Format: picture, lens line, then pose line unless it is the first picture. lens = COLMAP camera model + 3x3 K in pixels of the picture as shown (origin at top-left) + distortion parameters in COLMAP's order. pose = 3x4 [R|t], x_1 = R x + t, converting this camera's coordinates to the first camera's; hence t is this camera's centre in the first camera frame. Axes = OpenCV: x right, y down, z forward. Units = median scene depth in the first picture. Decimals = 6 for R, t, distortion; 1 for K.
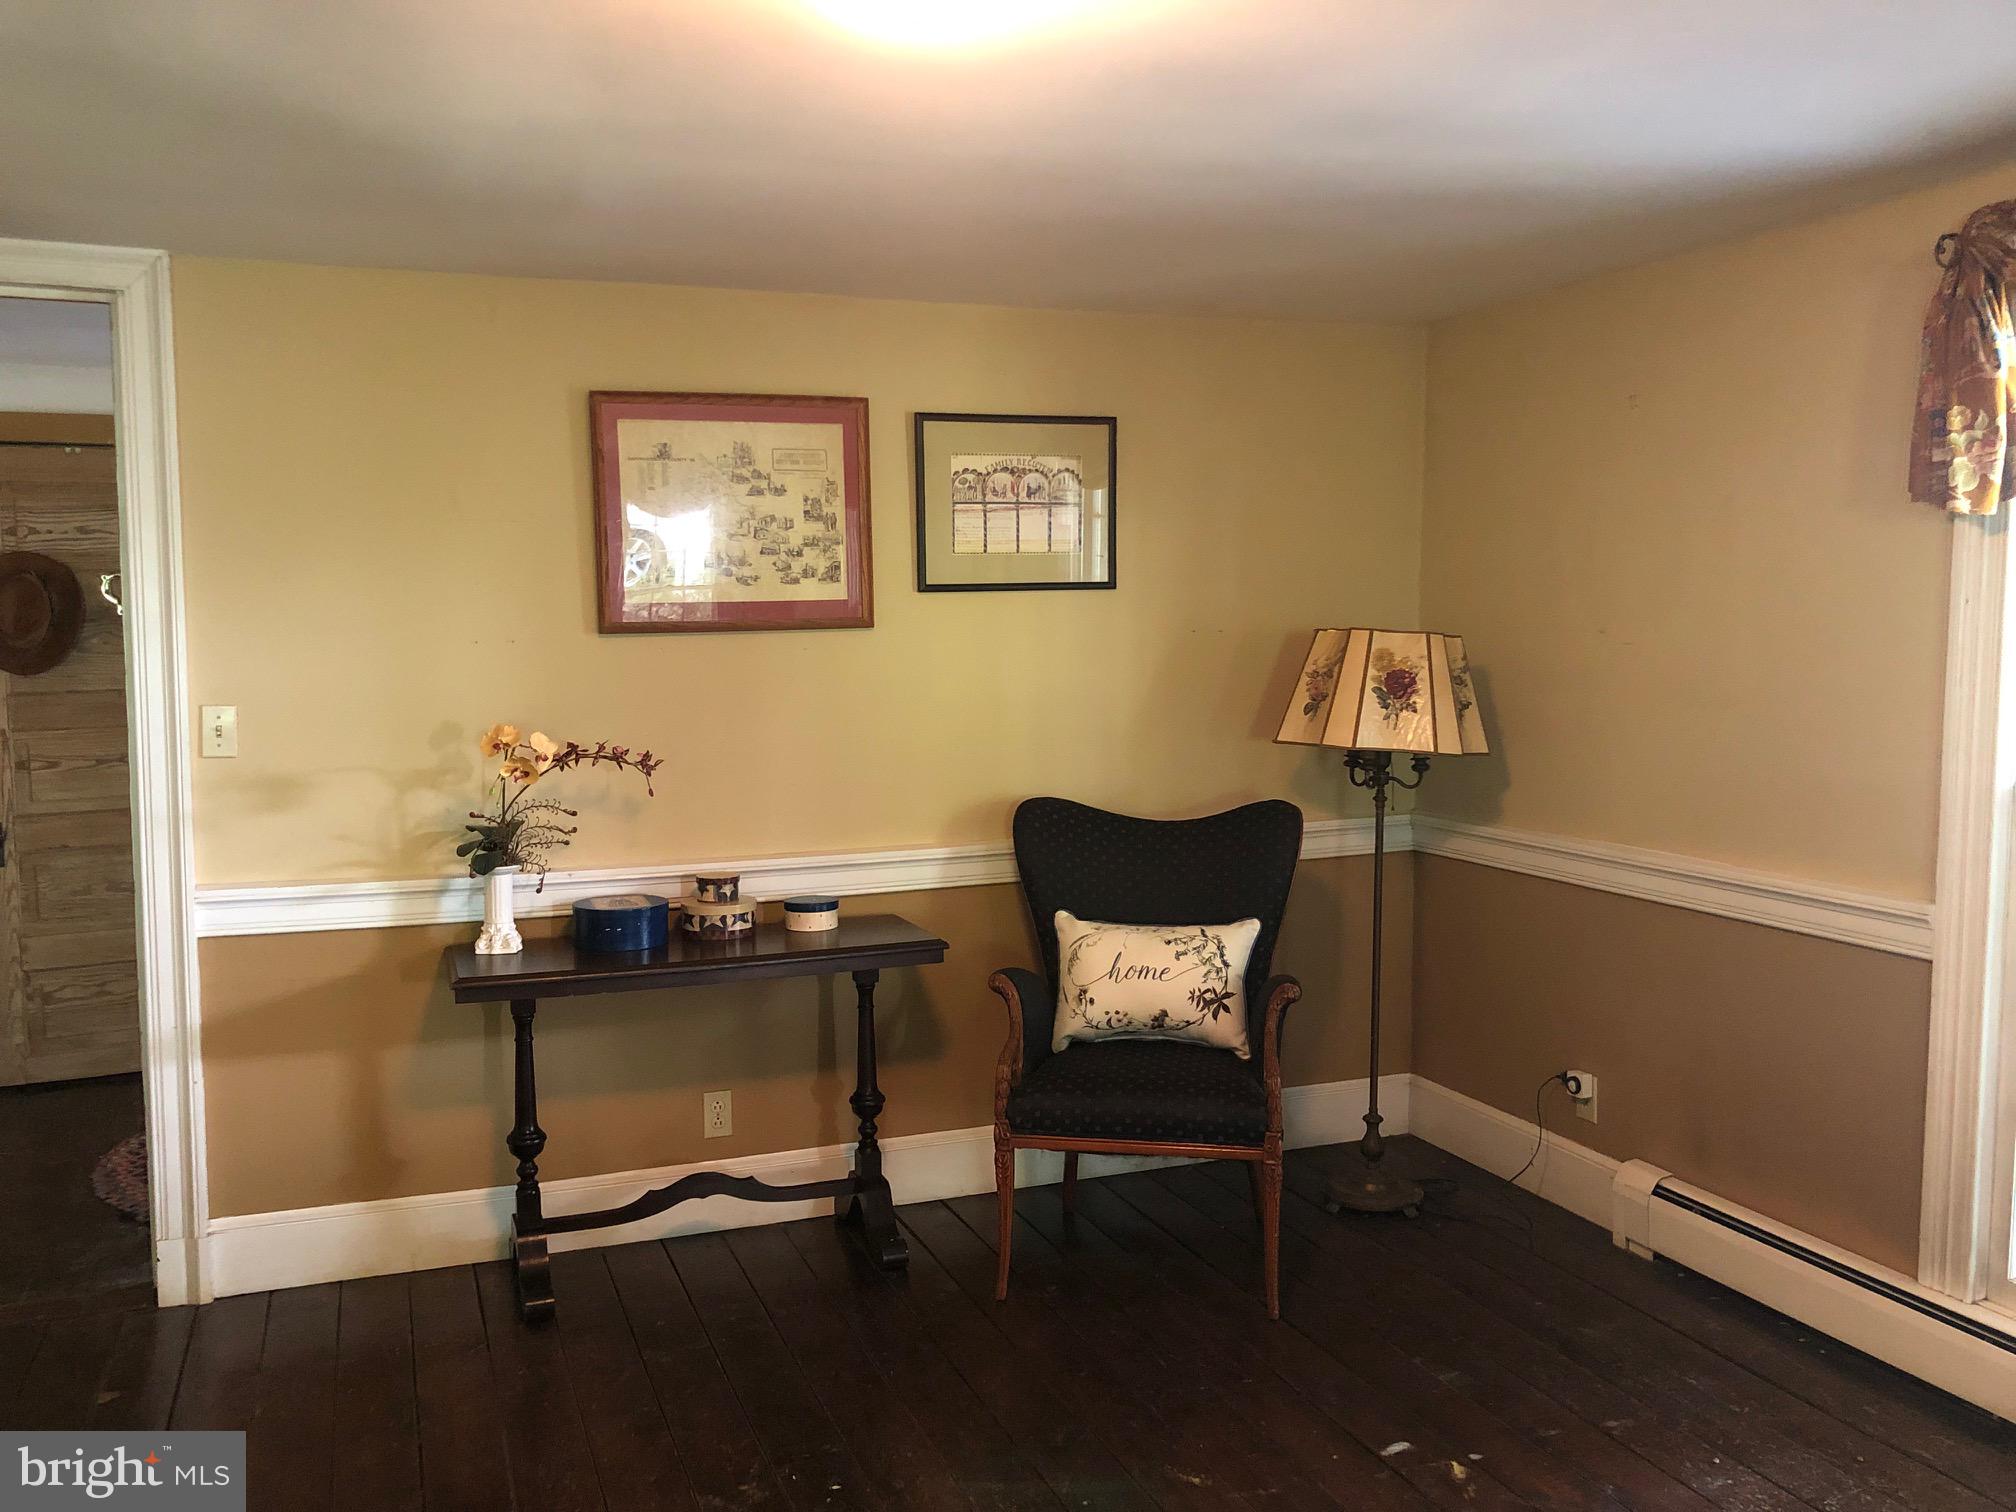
lens RADIAL K [[1668.6, 0, 1016.3], [0, 1668.6, 762.8], [0, 0, 1]] dist [-0.003502, 0.009316]
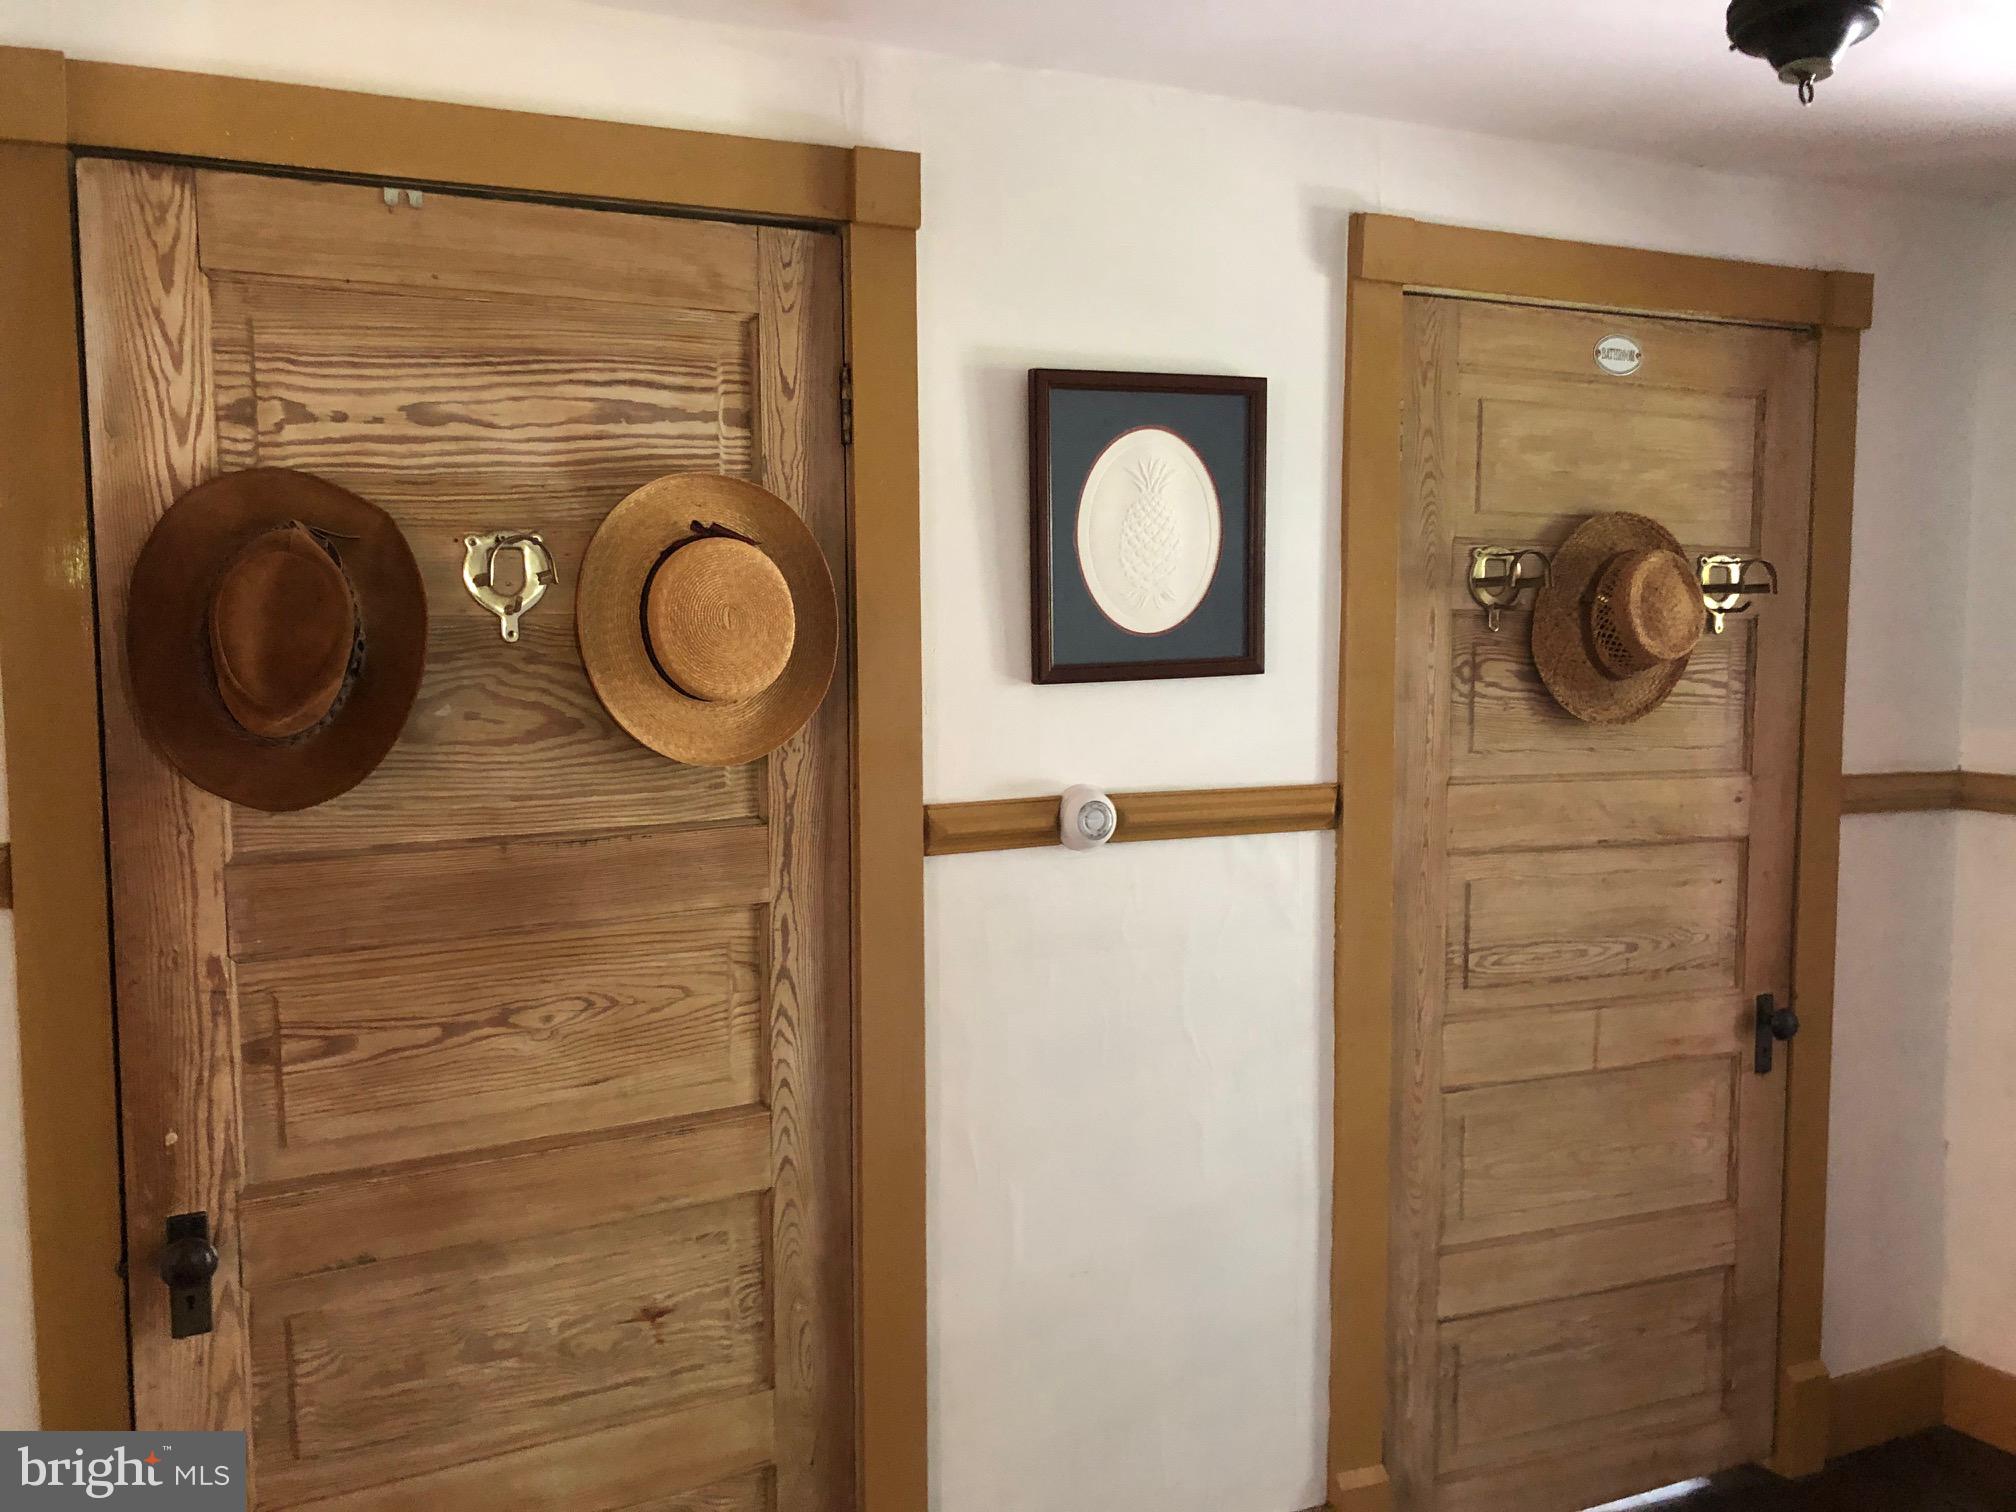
lens RADIAL K [[1668.6, 0, 999.4], [0, 1668.6, 747.9], [0, 0, 1]] dist [-0.003502, 0.009316]
pose [[0.999370, -0.001038, 0.035473, -0.444845], [0.001394, 0.999949, -0.010020, -0.061281], [-0.035460, 0.010063, 0.999320, 0.624953]]
